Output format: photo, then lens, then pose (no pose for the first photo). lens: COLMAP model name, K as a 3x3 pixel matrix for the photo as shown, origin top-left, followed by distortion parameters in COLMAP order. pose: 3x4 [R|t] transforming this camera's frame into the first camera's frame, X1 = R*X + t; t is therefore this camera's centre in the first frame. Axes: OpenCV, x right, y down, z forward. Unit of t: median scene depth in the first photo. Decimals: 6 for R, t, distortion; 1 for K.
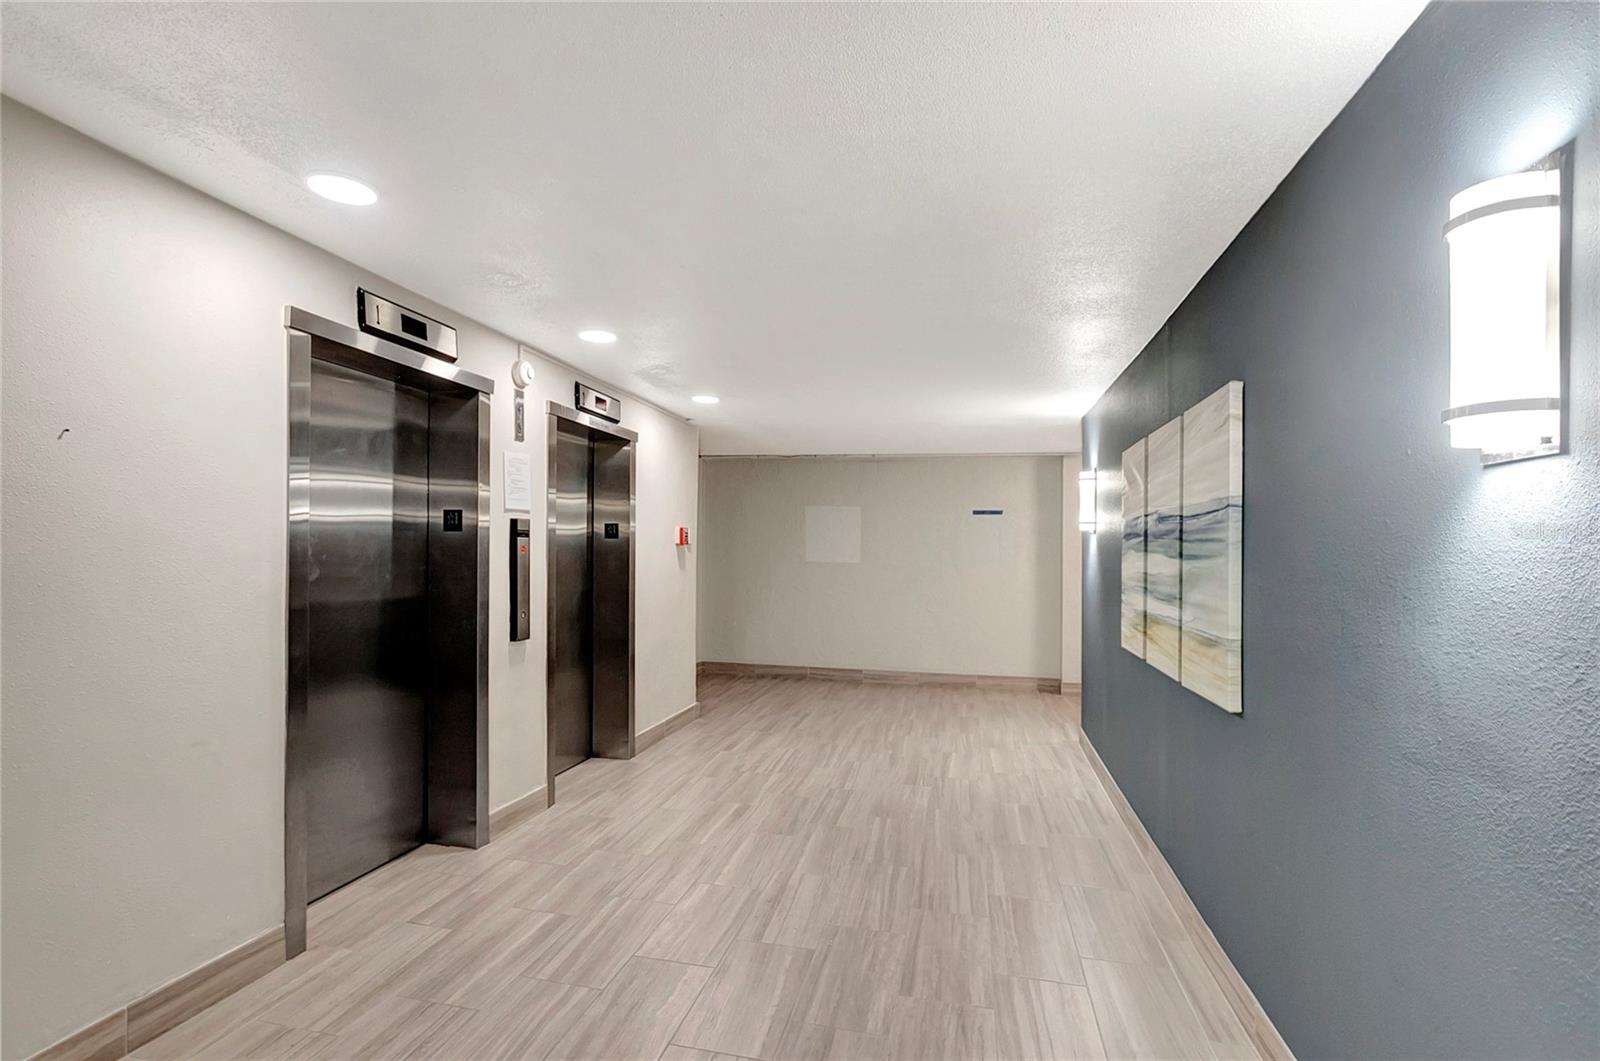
lens RADIAL K [[746.1, 0, 800.6], [0, 746.1, 540.9], [0, 0, 1]] dist [-0.020752, 0.006073]
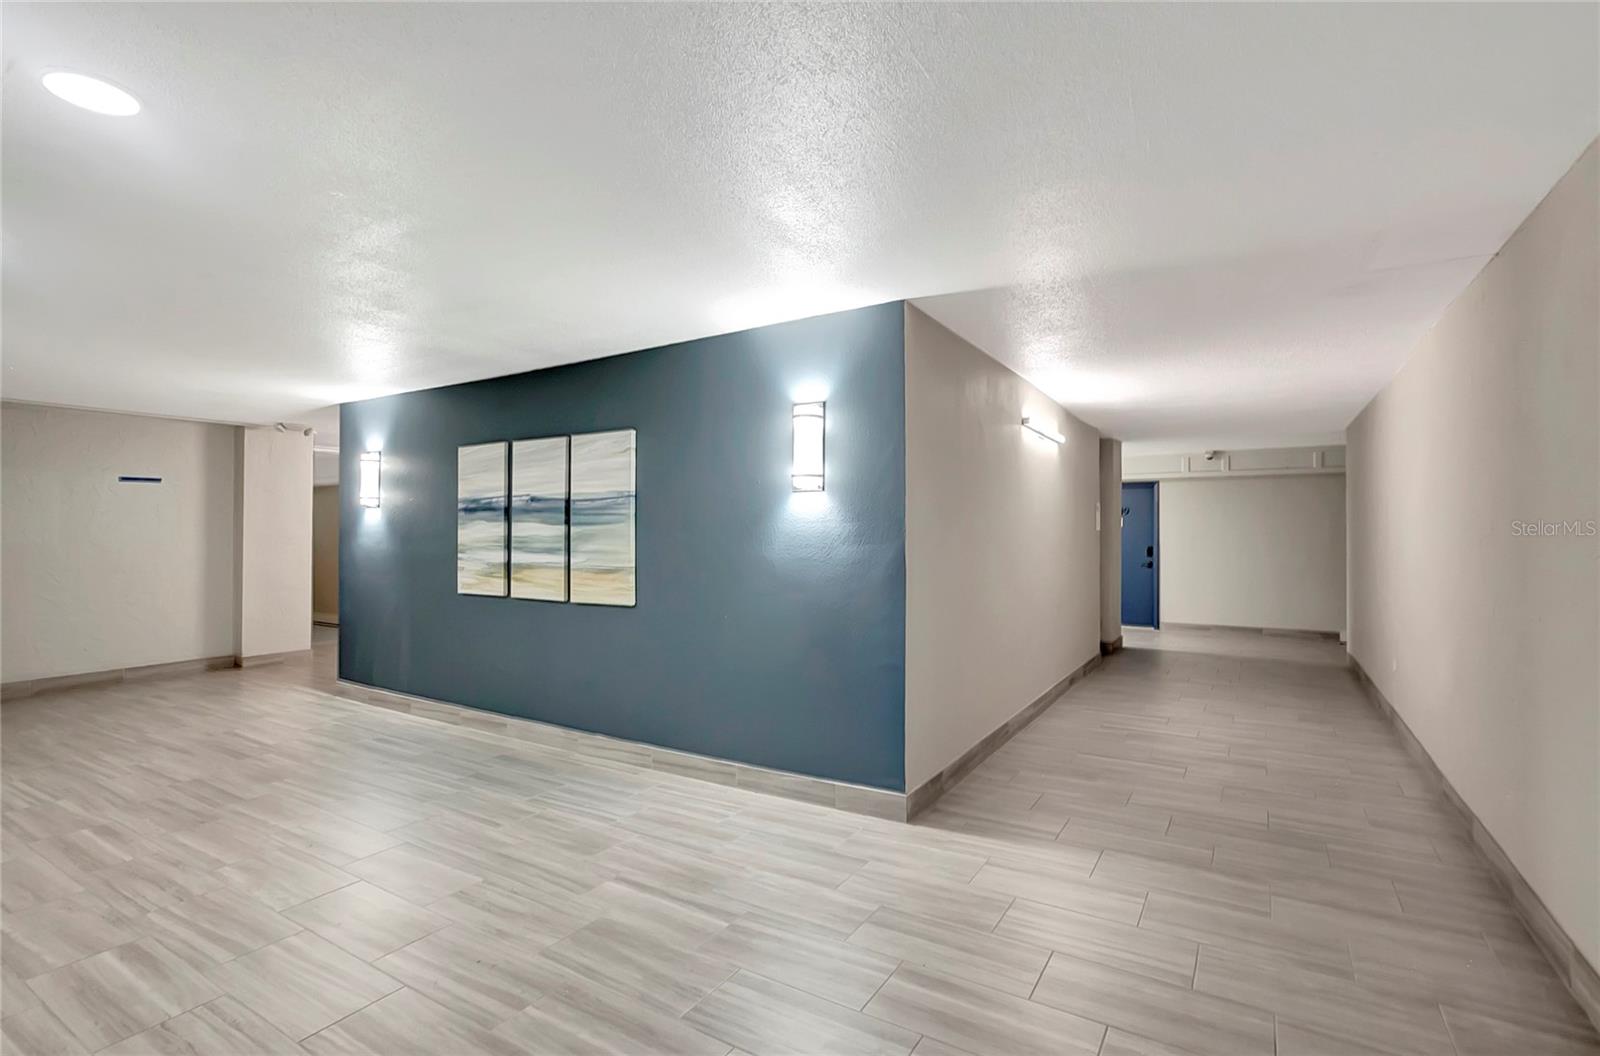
lens RADIAL K [[746.1, 0, 794.2], [0, 746.1, 524.2], [0, 0, 1]] dist [-0.020752, 0.006073]
pose [[0.328712, -0.006434, 0.944408, -0.823175], [-0.006143, 0.999941, 0.008950, 0.003821], [-0.944410, -0.008744, 0.328654, -0.011837]]
